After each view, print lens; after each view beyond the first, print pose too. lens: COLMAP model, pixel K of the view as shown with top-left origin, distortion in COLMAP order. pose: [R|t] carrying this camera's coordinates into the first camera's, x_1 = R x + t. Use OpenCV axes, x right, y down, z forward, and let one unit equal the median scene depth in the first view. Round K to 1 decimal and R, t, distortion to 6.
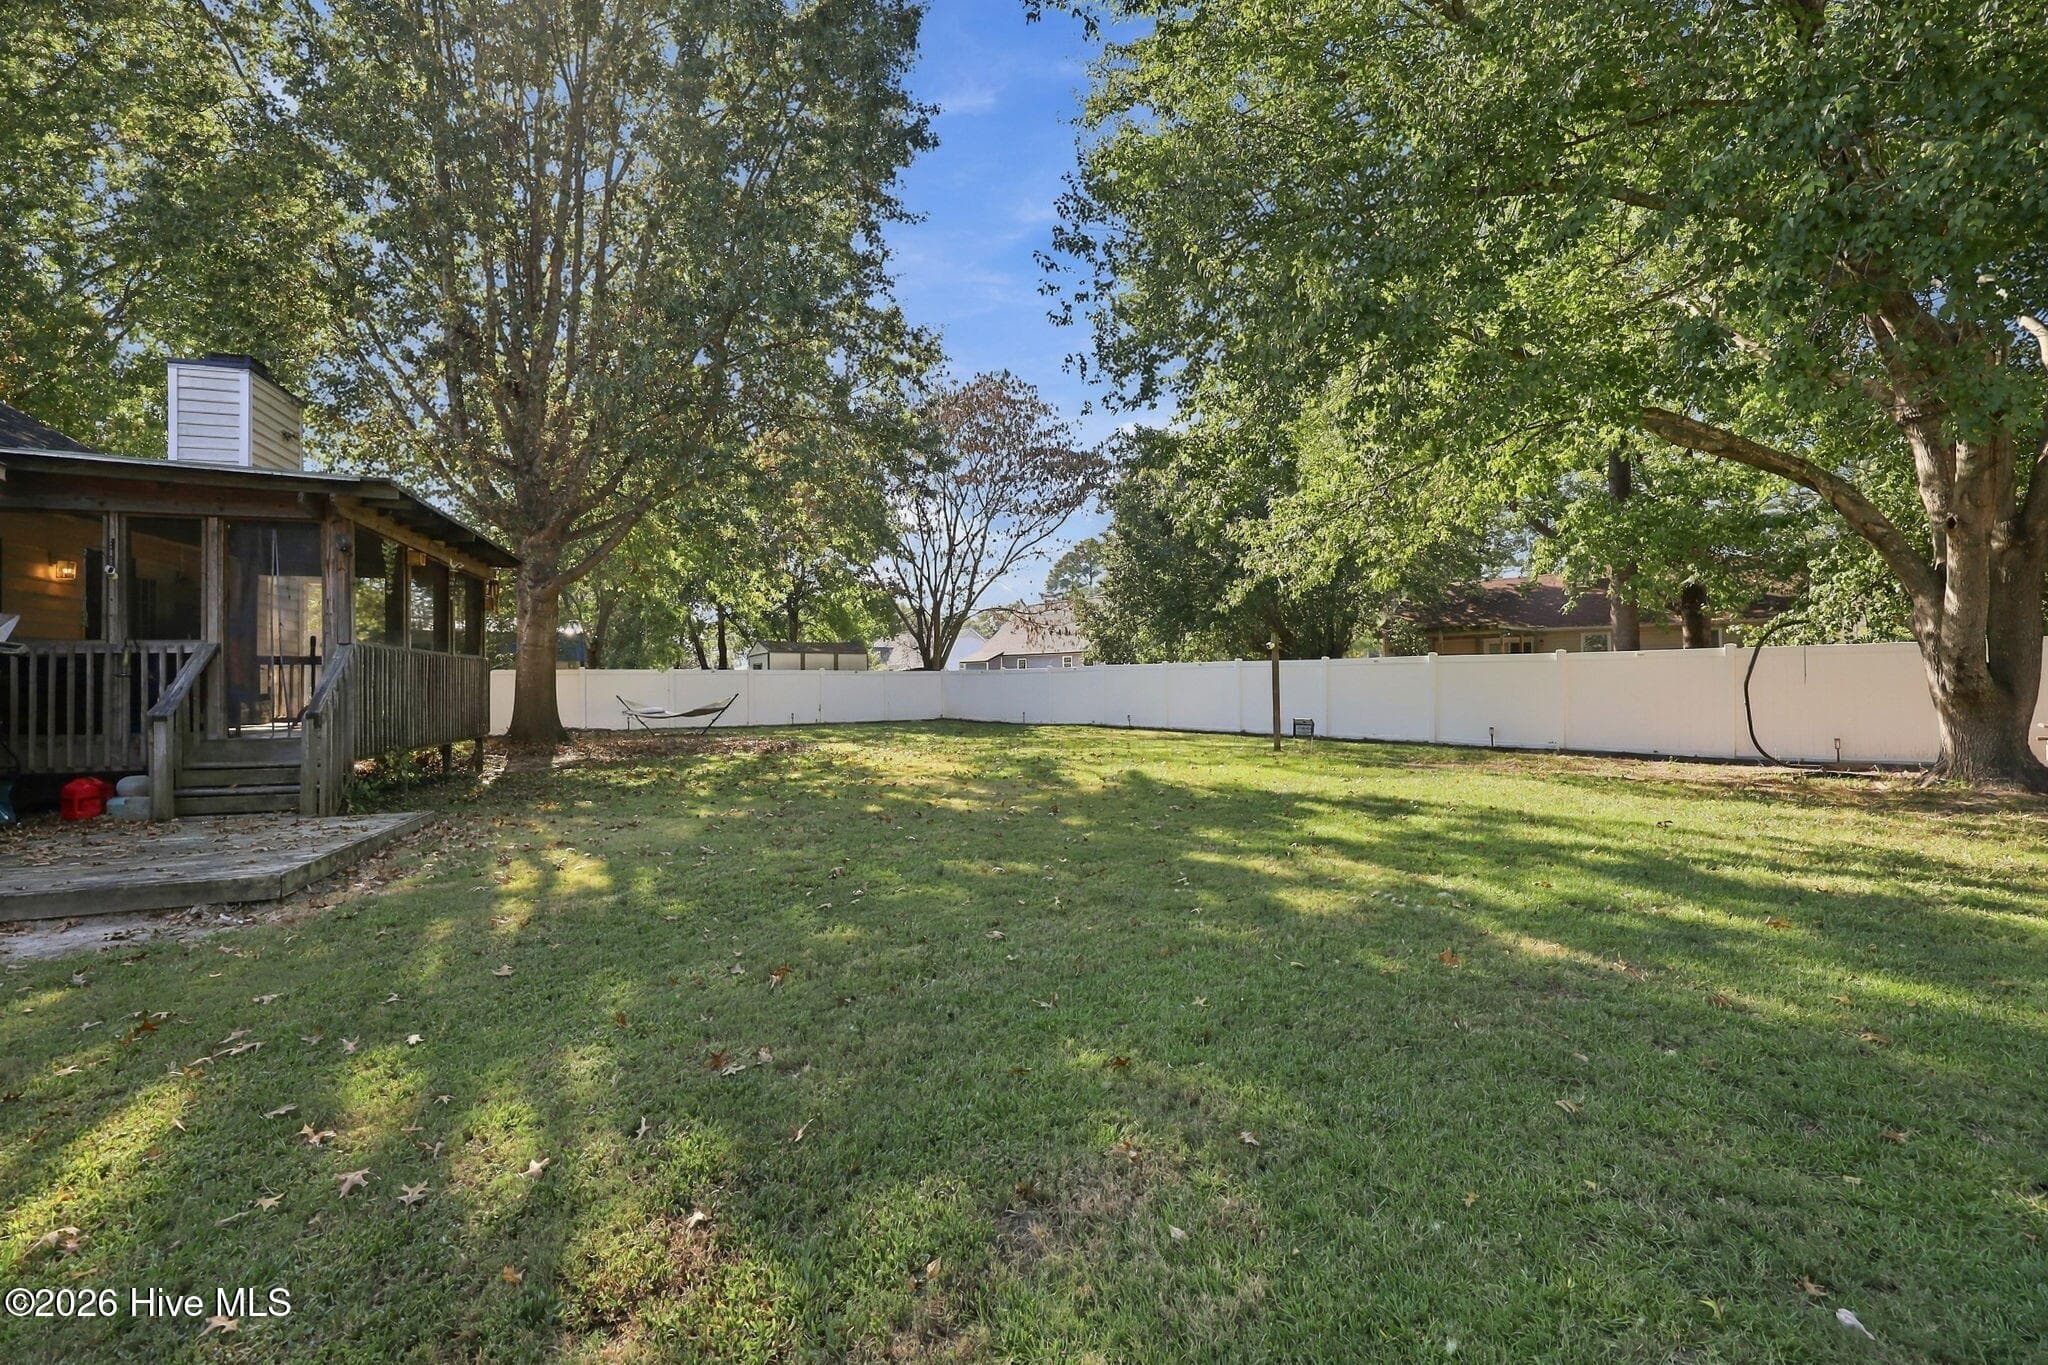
lens RADIAL K [[838.7, 0, 1019.3], [0, 838.7, 671.5], [0, 0, 1]] dist [0.000981, -0.001041]
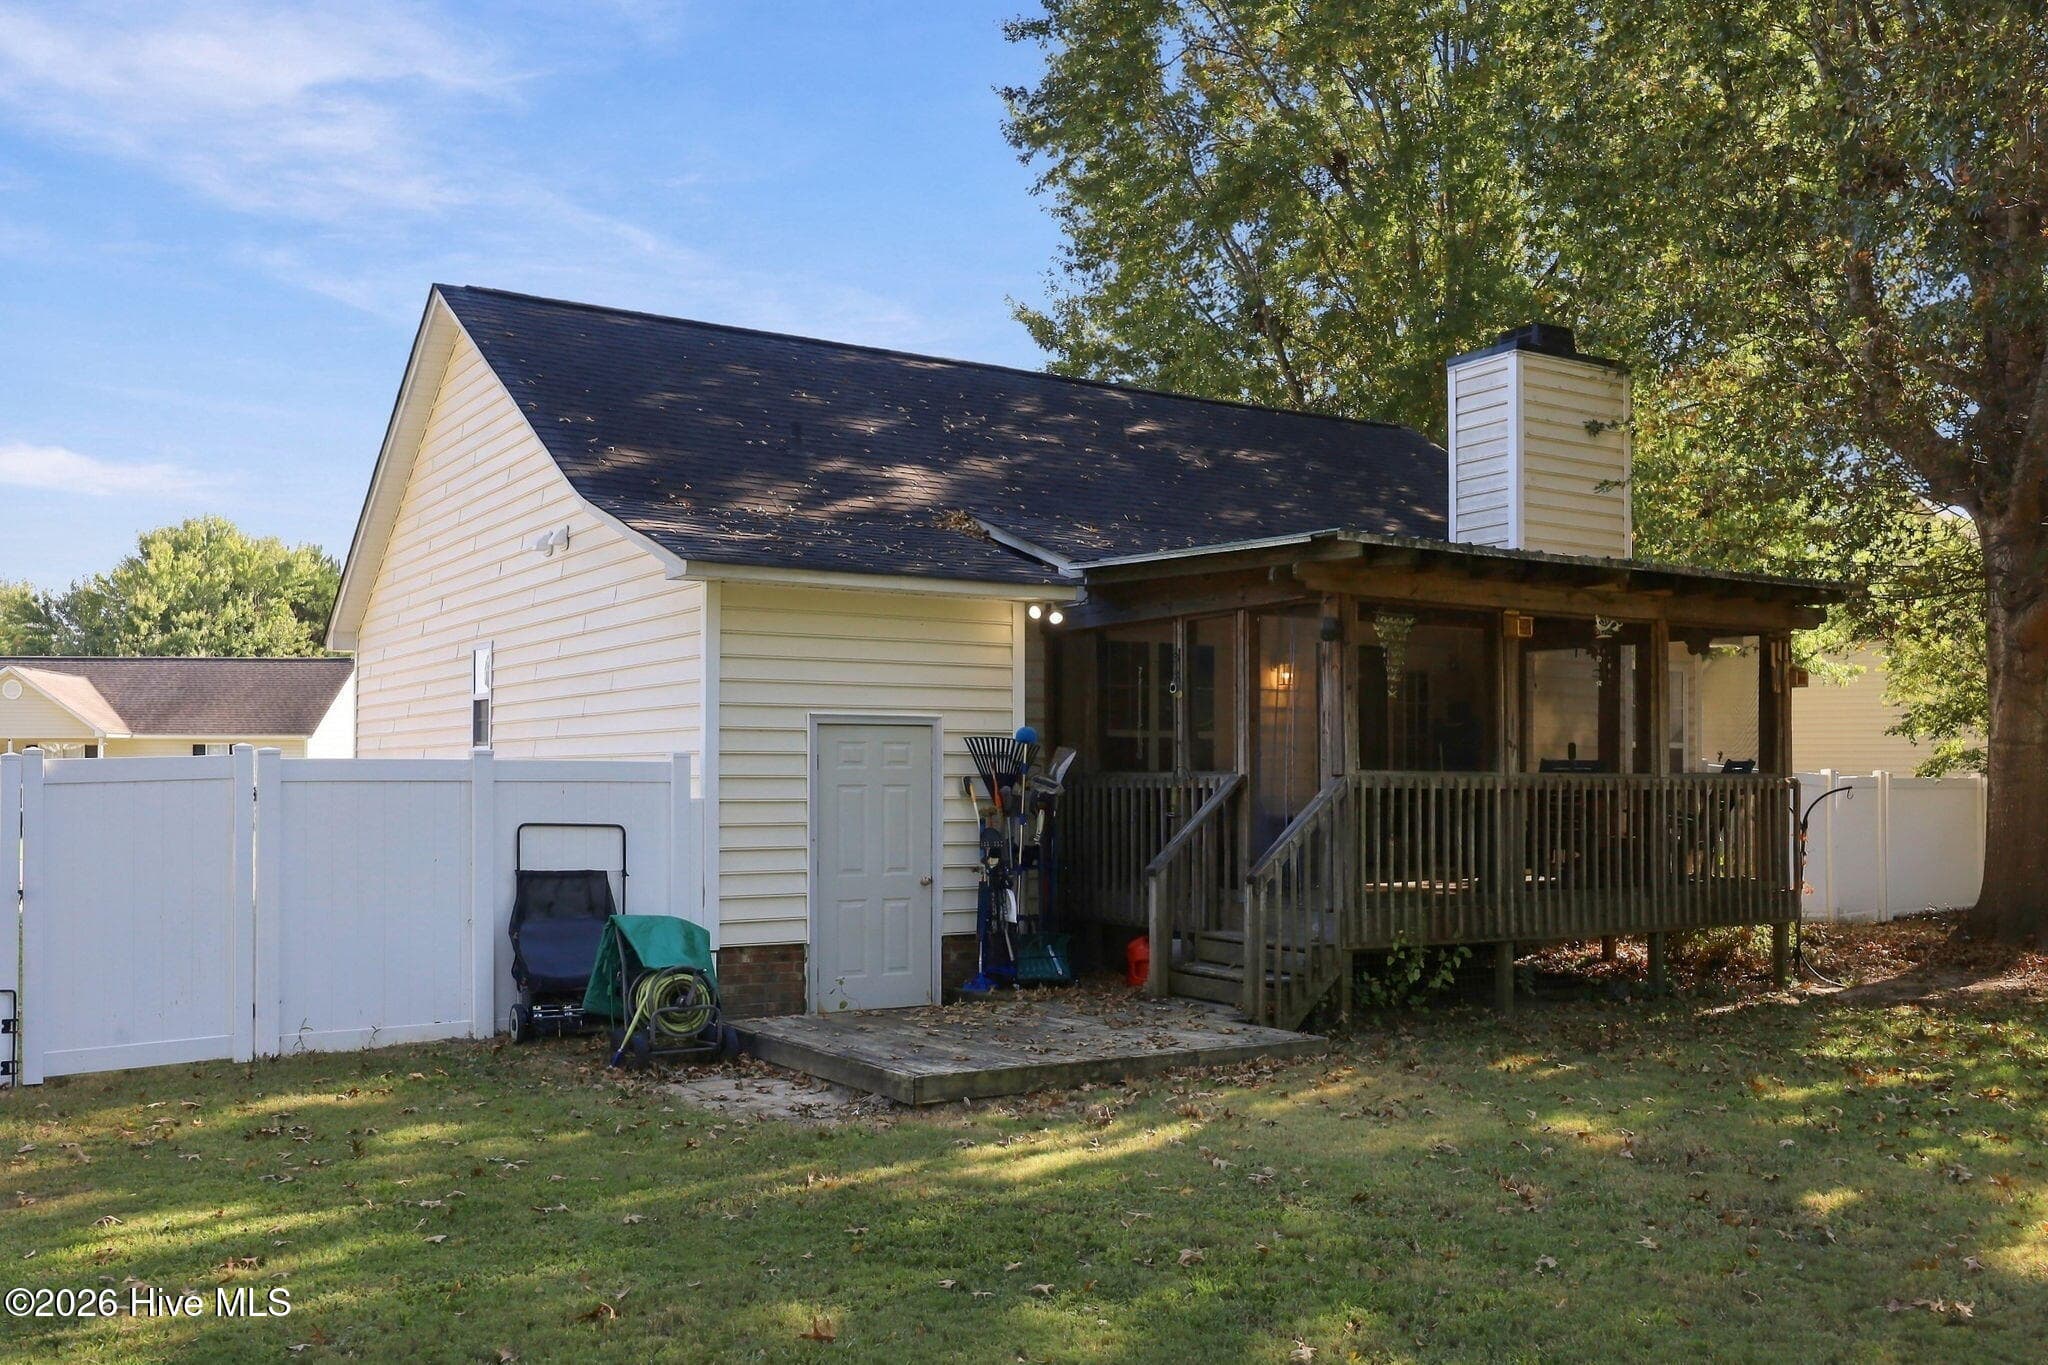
lens RADIAL K [[1753.9, 0, 1012.7], [0, 1753.9, 736.0], [0, 0, 1]] dist [-0.025569, 0.006719]
pose [[0.233252, -0.017297, -0.972263, 0.525192], [0.007300, 0.999845, -0.016036, -0.044033], [0.972389, -0.003357, 0.233342, 0.420596]]
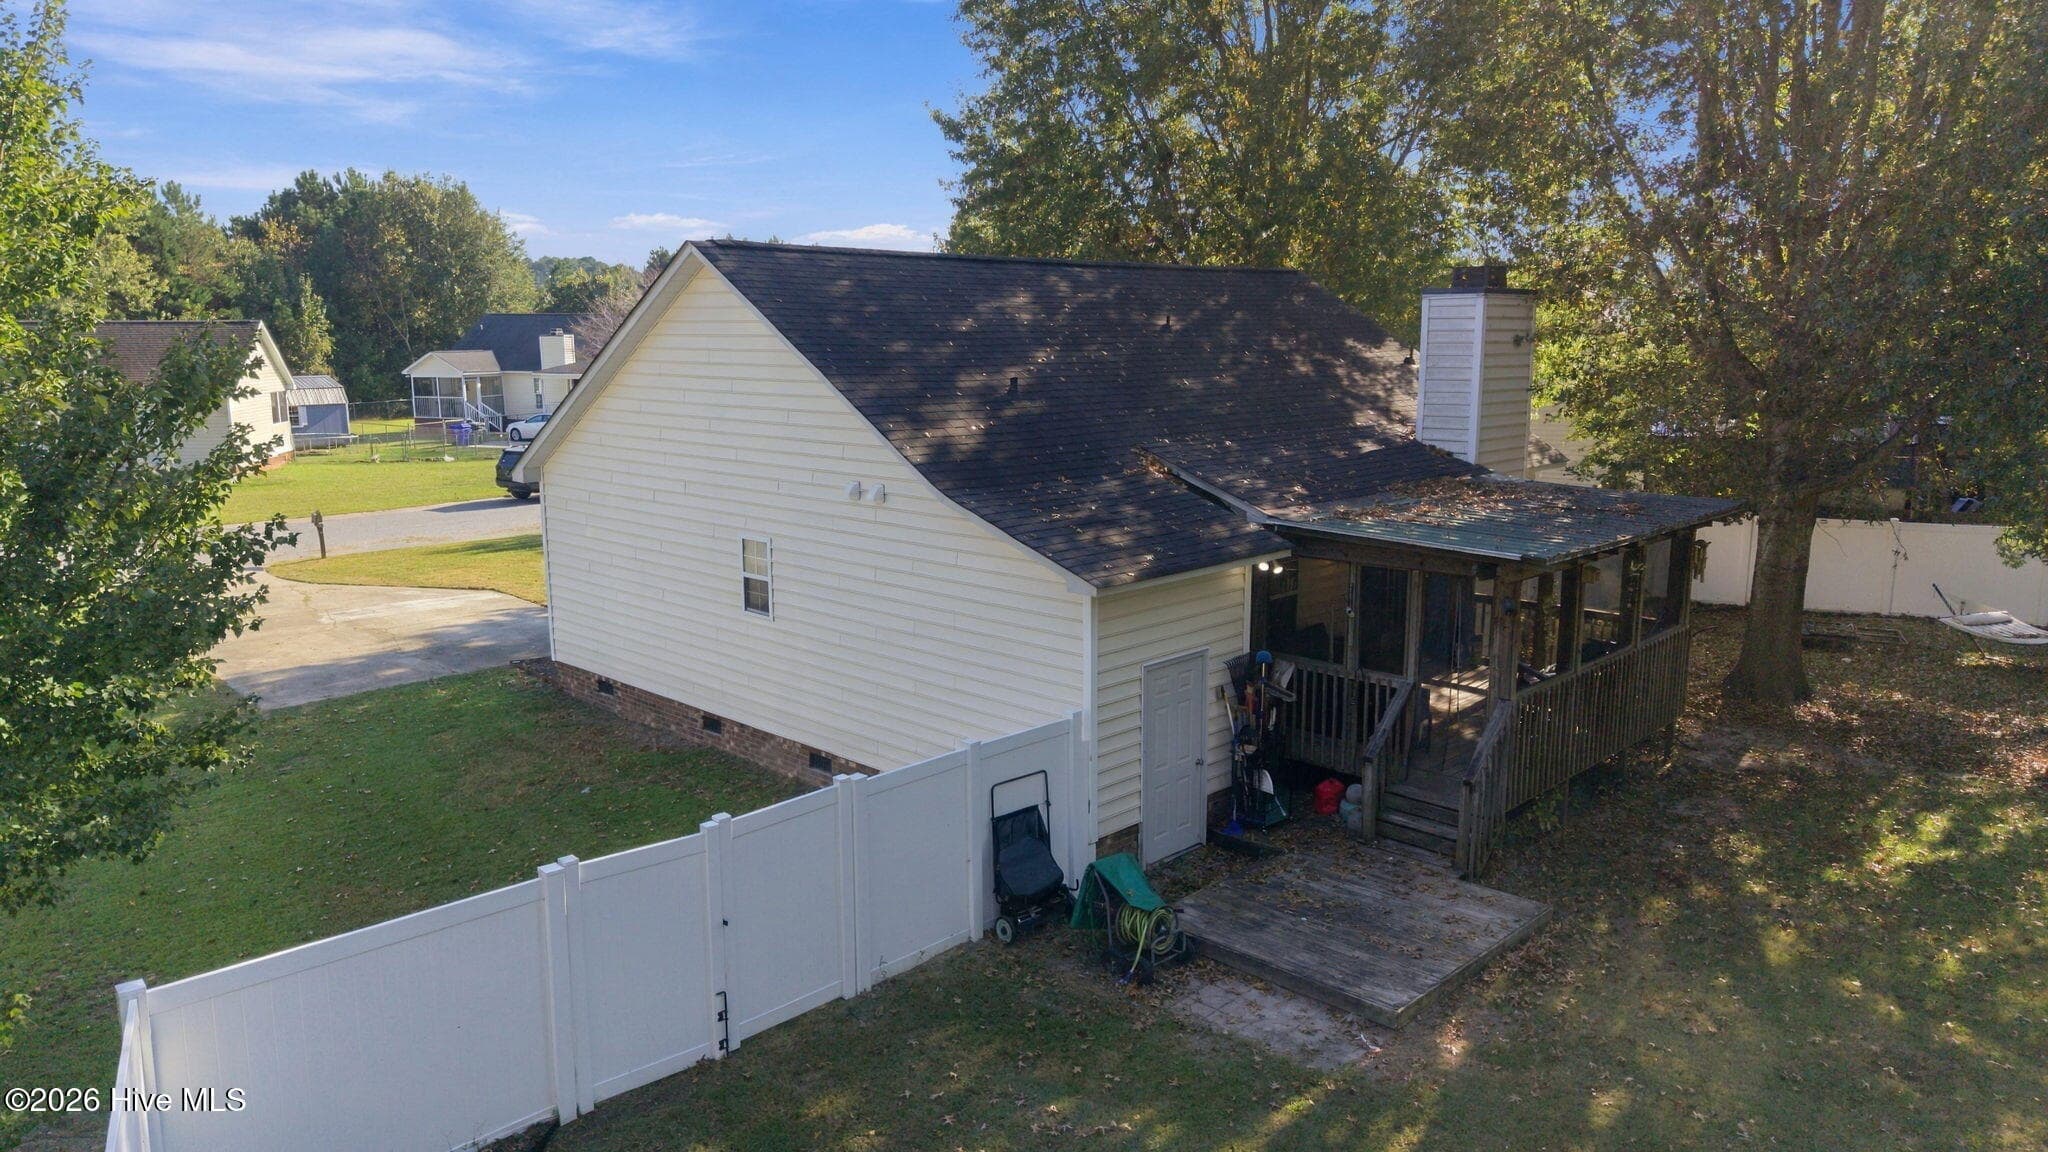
lens RADIAL K [[1345.8, 0, 1004.5], [0, 1345.8, 556.0], [0, 0, 1]] dist [0.017972, -0.014854]
pose [[0.427579, 0.142659, -0.892650, 0.373181], [0.011361, 0.986543, 0.163106, -0.486167], [0.903907, -0.079882, 0.420204, -0.220186]]
